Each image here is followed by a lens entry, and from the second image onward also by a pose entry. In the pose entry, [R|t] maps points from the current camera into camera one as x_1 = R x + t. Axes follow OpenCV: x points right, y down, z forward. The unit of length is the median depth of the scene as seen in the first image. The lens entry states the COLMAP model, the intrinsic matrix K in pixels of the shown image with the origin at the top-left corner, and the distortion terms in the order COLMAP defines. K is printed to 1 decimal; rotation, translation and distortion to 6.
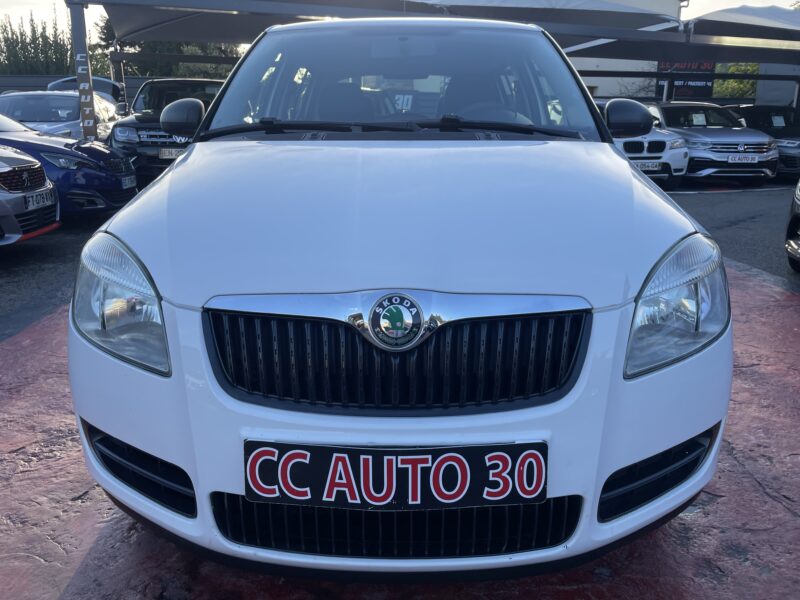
lens RADIAL K [[598.9, 0, 396.4], [0, 598.9, 299.0], [0, 0, 1]] dist [0.078594, -0.104174]
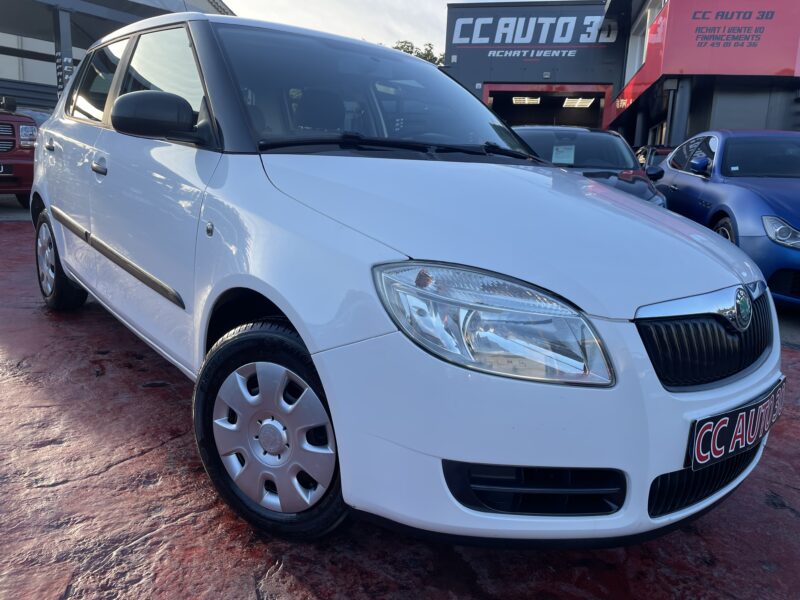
lens RADIAL K [[598.9, 0, 396.4], [0, 598.9, 299.0], [0, 0, 1]] dist [0.078594, -0.104174]
pose [[0.763957, -0.105110, 0.636649, -1.384229], [0.111414, 0.993312, 0.030303, -0.105909], [-0.635576, 0.047782, 0.770558, 0.415151]]
